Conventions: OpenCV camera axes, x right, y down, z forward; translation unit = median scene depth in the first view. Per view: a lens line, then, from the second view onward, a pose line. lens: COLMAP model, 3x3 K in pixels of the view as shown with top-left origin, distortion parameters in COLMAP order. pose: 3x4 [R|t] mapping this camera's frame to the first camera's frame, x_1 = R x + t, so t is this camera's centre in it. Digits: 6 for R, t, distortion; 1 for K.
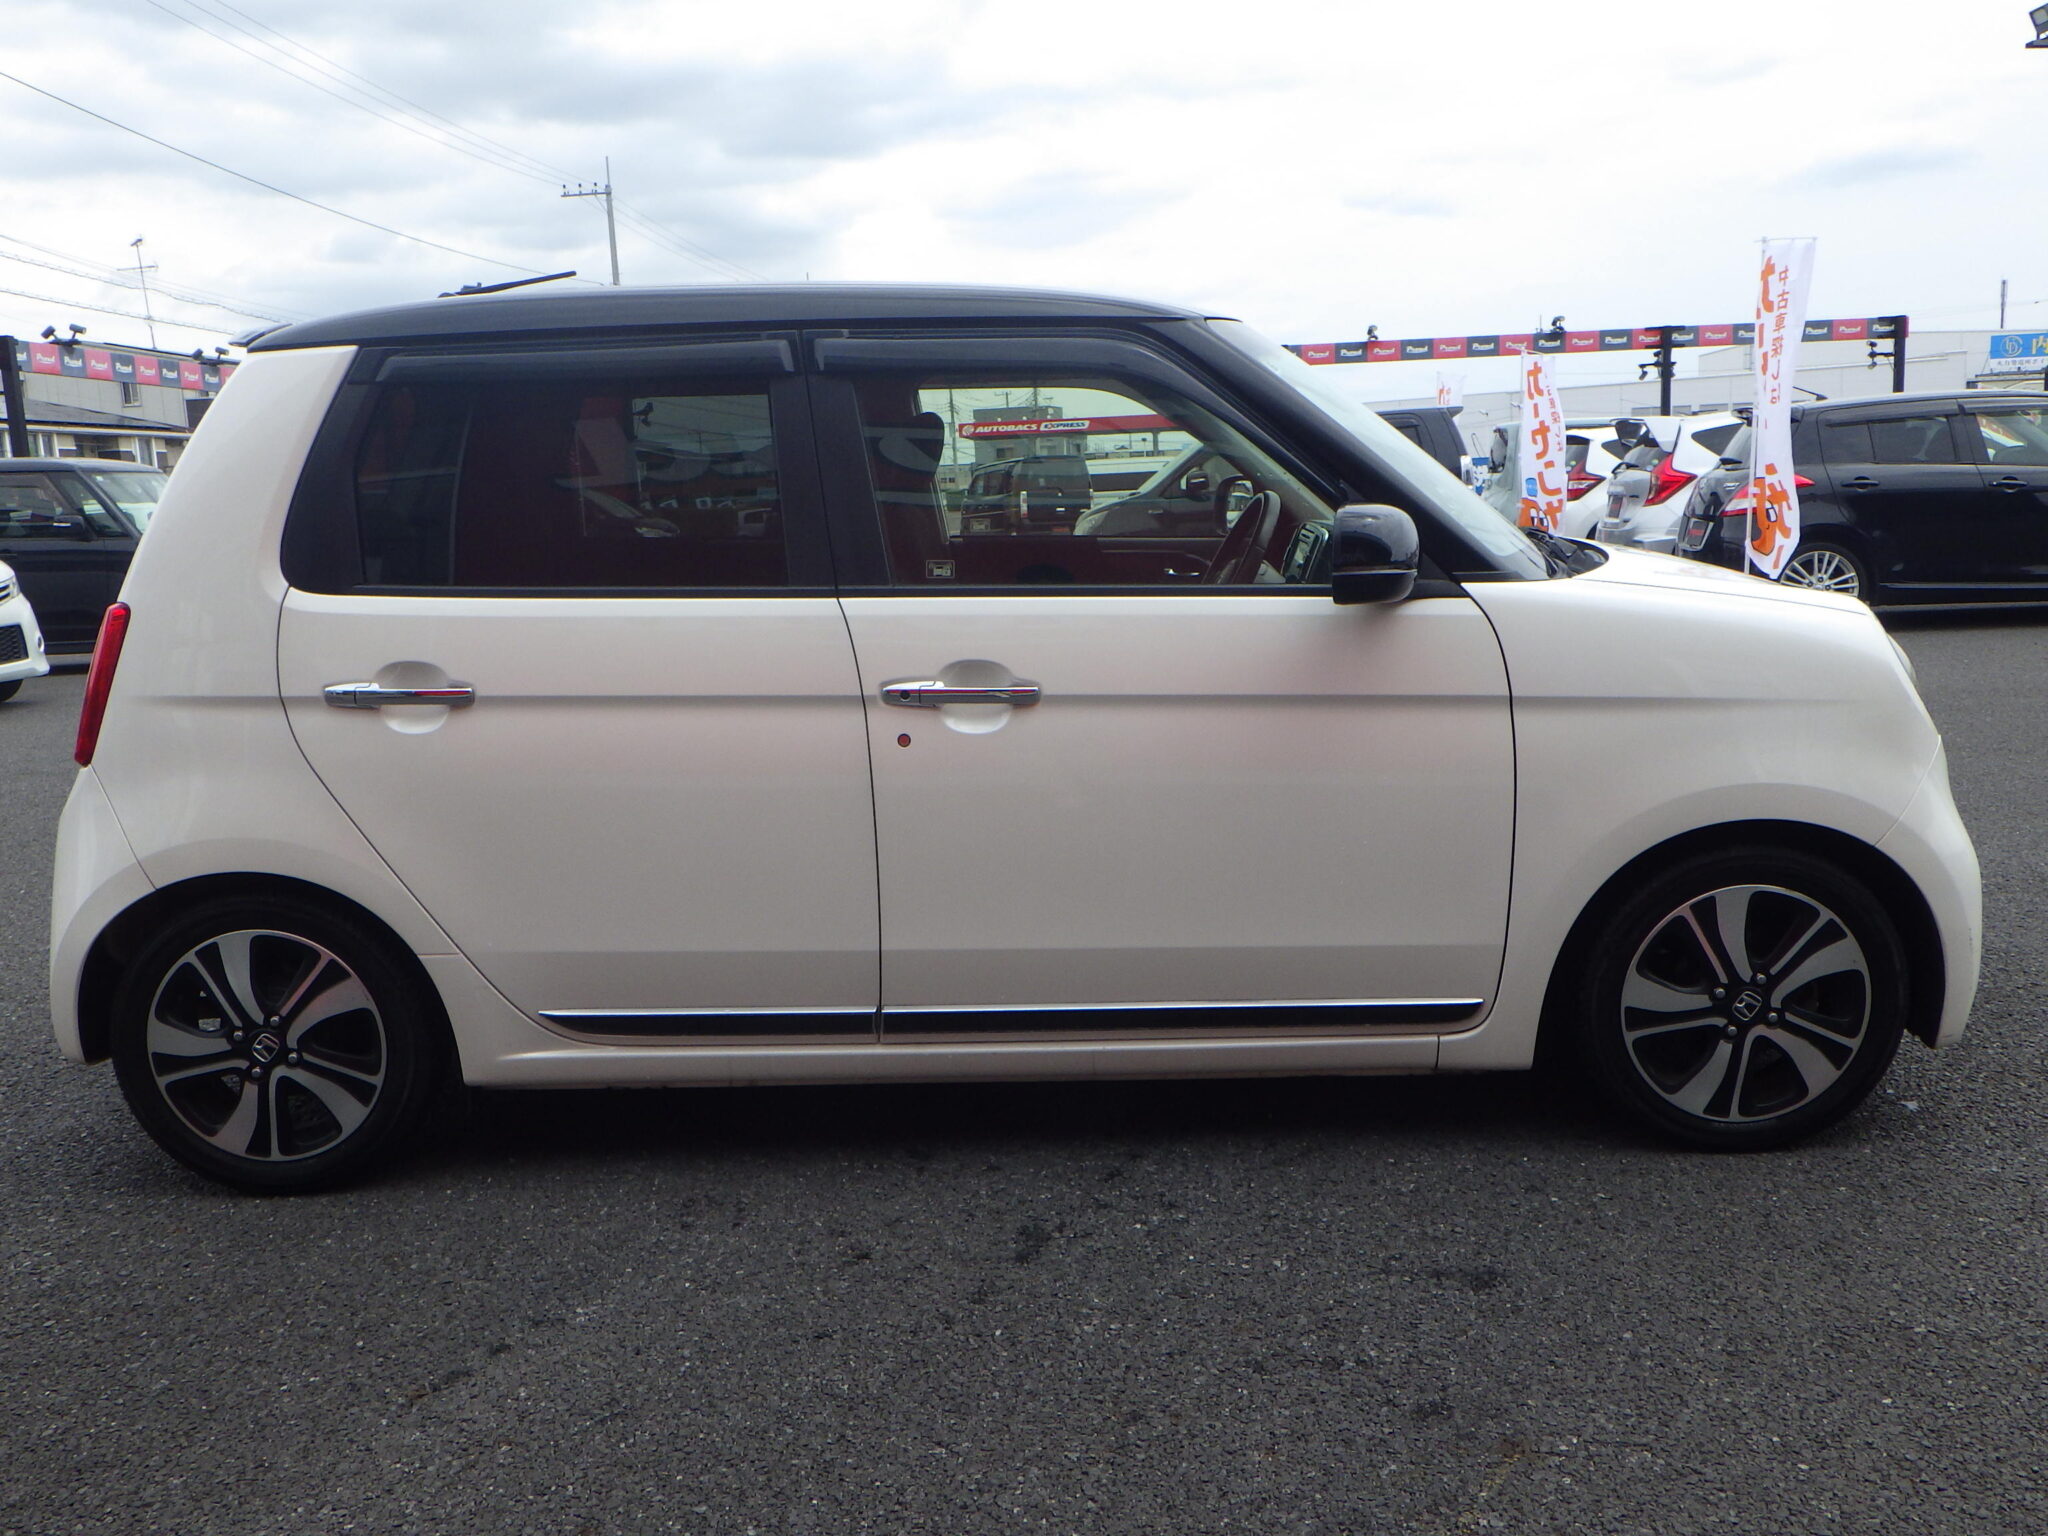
lens RADIAL K [[1701.8, 0, 1037.5], [0, 1701.8, 760.2], [0, 0, 1]] dist [-0.010315, 0.003411]
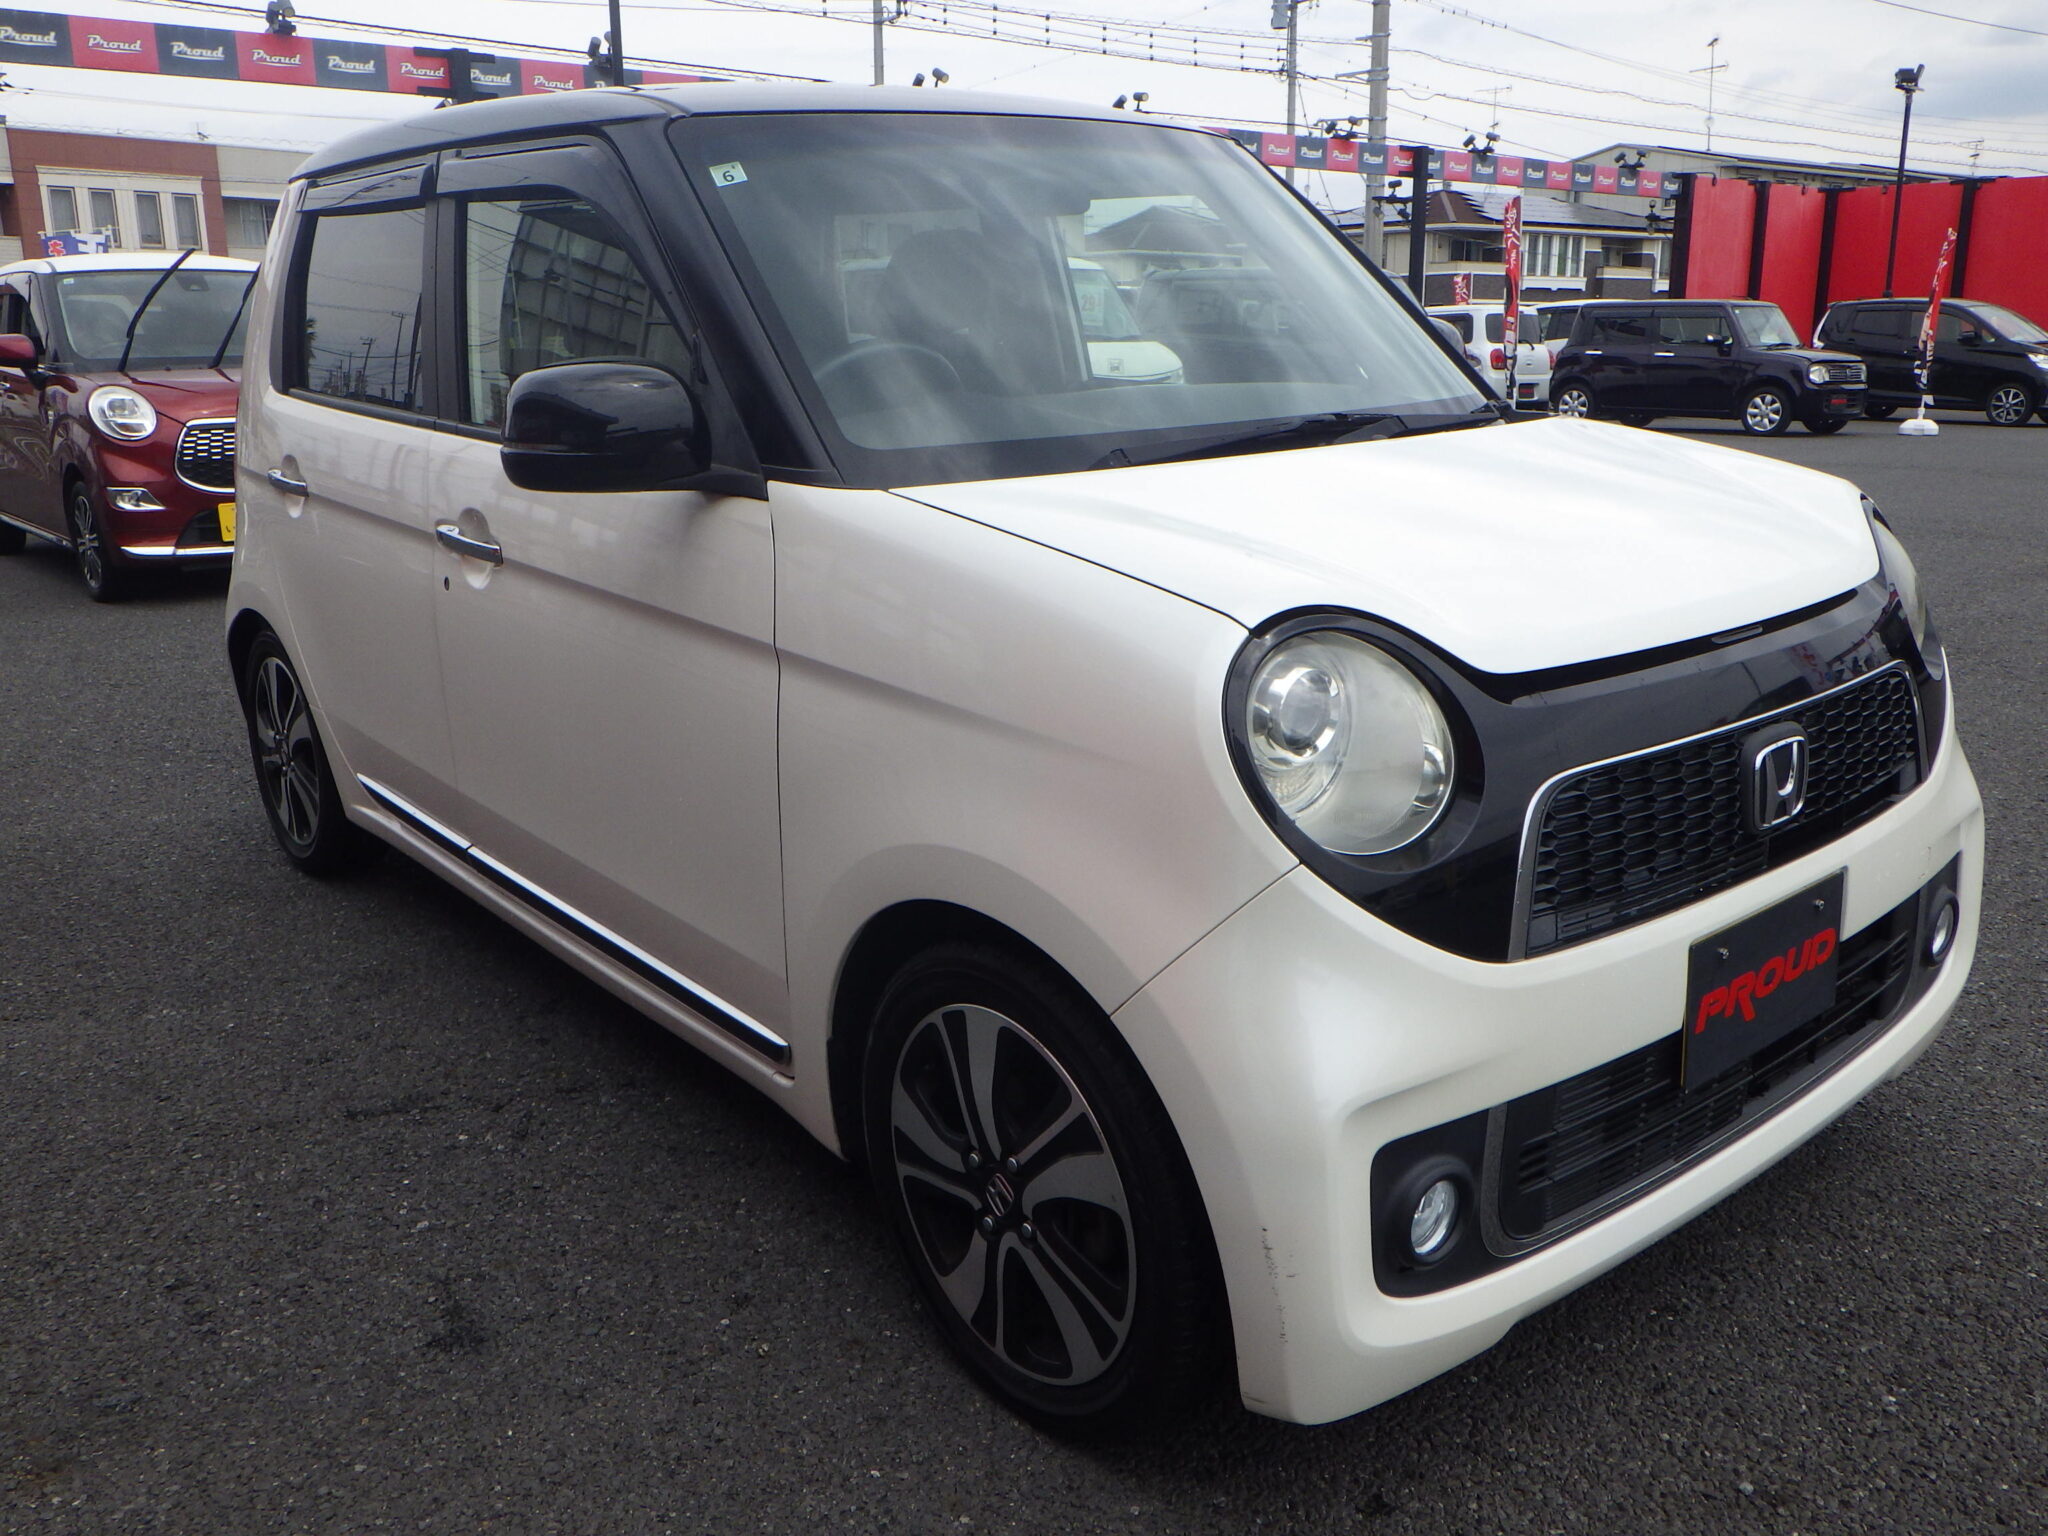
lens RADIAL K [[1701.8, 0, 1037.5], [0, 1701.8, 760.2], [0, 0, 1]] dist [-0.010315, 0.003411]
pose [[0.653535, 0.221148, -0.723869, 0.152812], [-0.140558, 0.975189, 0.171028, -0.022385], [0.743731, -0.010027, 0.668404, 0.105299]]
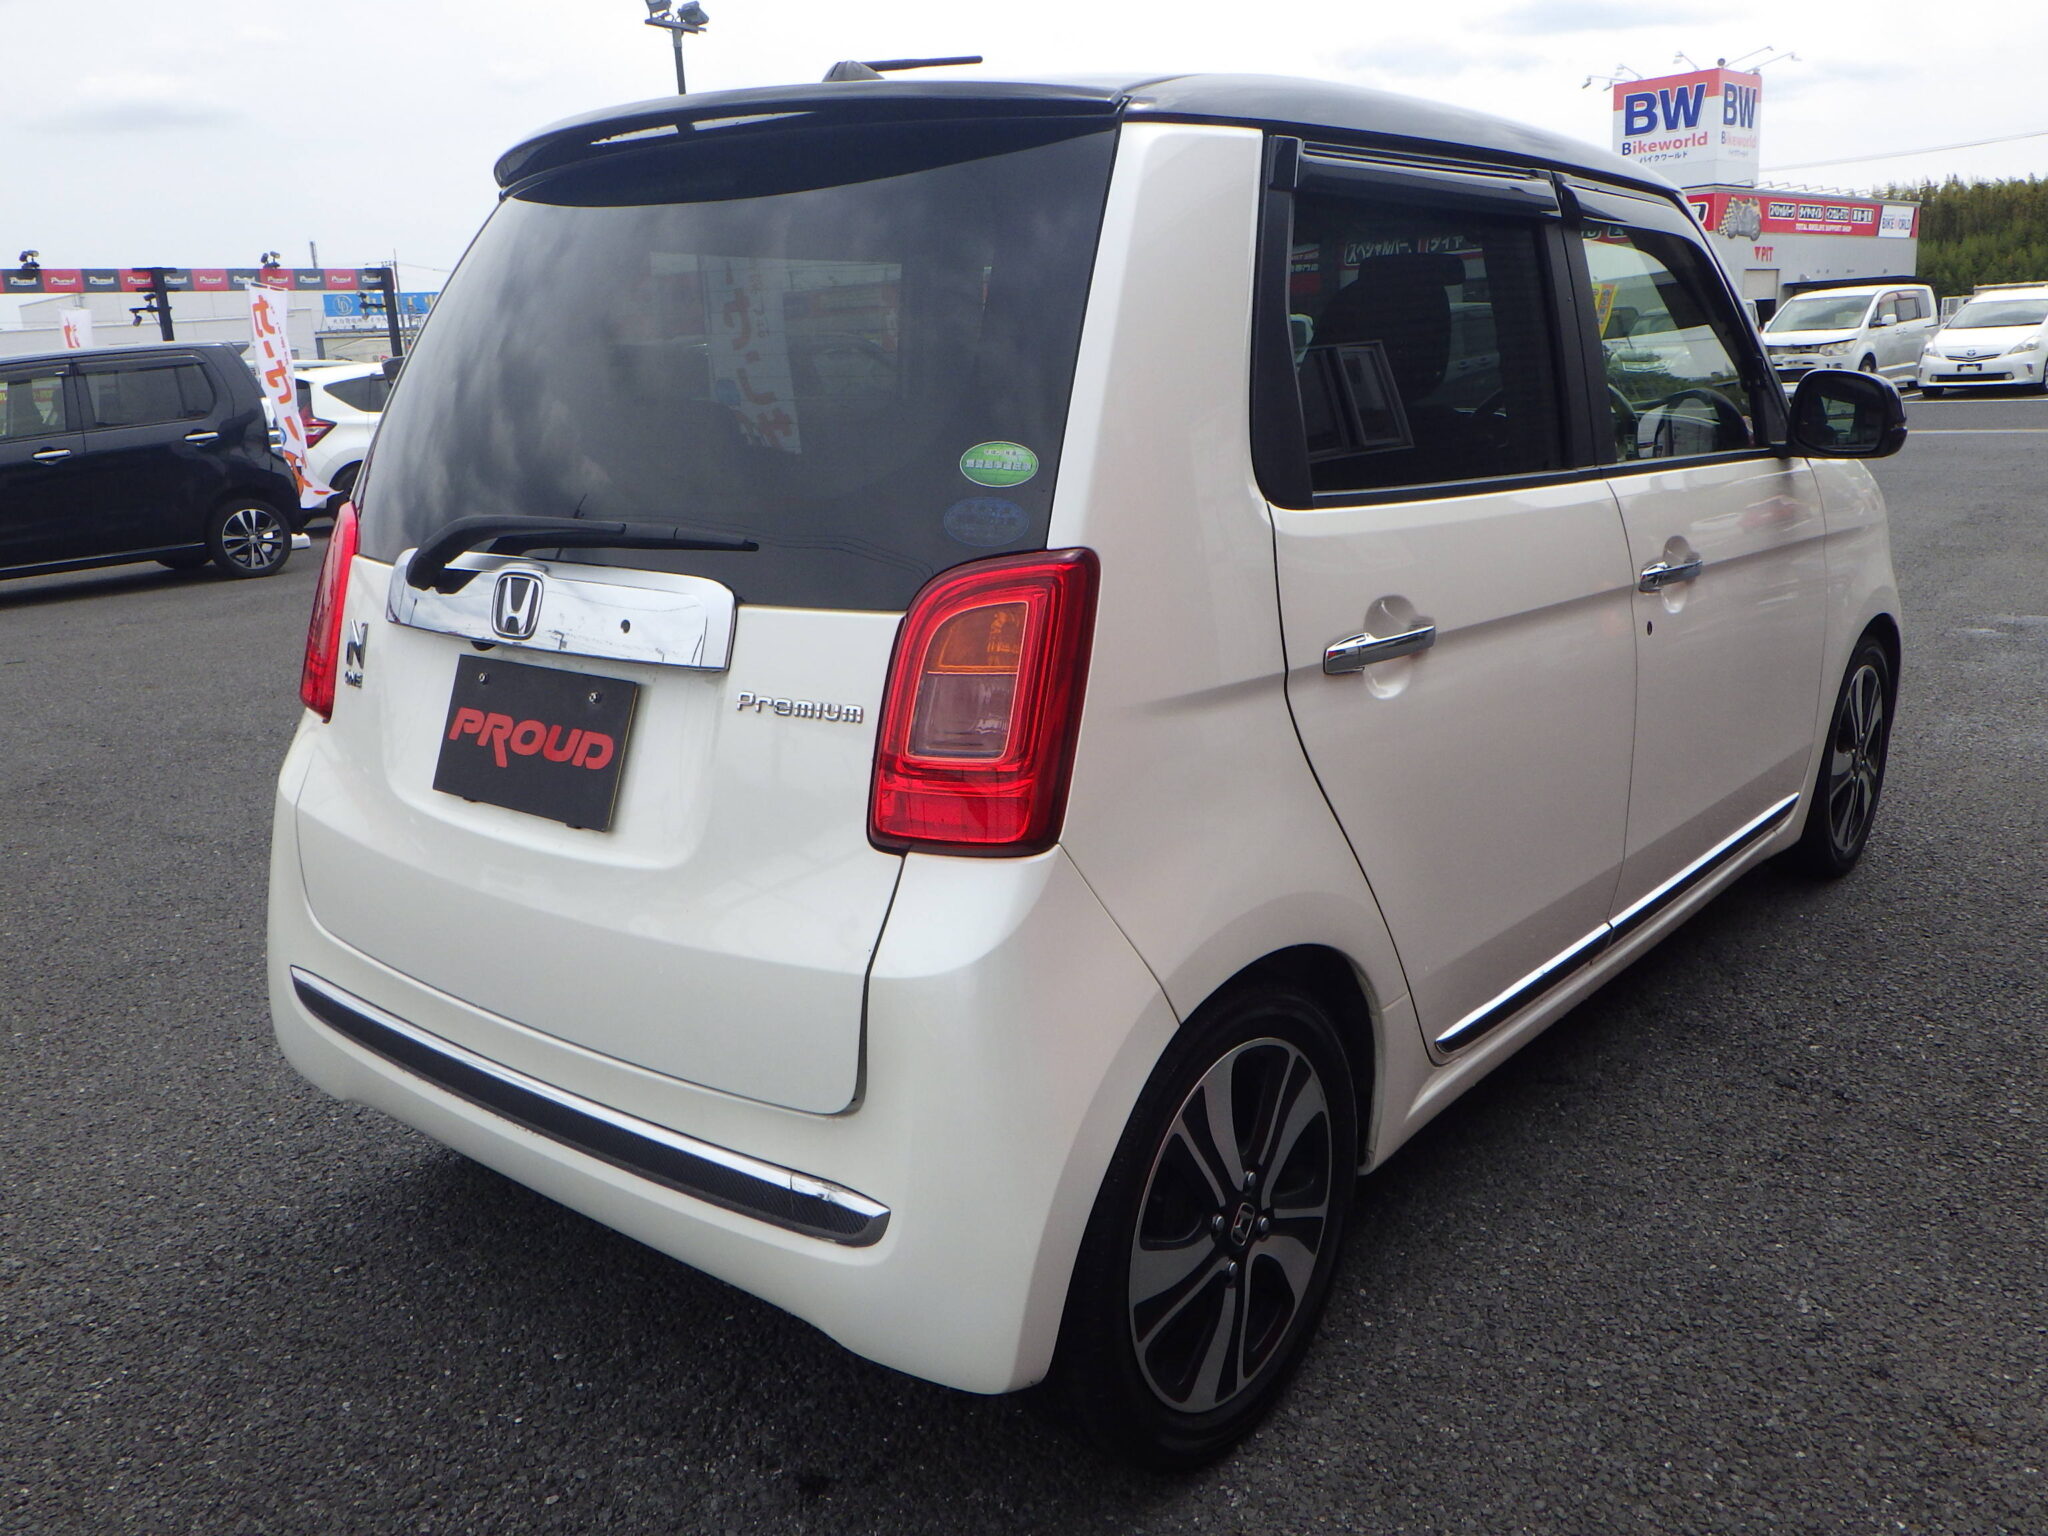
lens RADIAL K [[1701.8, 0, 1037.5], [0, 1701.8, 760.2], [0, 0, 1]] dist [-0.010315, 0.003411]
pose [[0.621187, -0.171441, 0.764679, -0.176557], [0.152967, 0.983533, 0.096245, -0.014227], [-0.768588, 0.057184, 0.637183, 0.116721]]
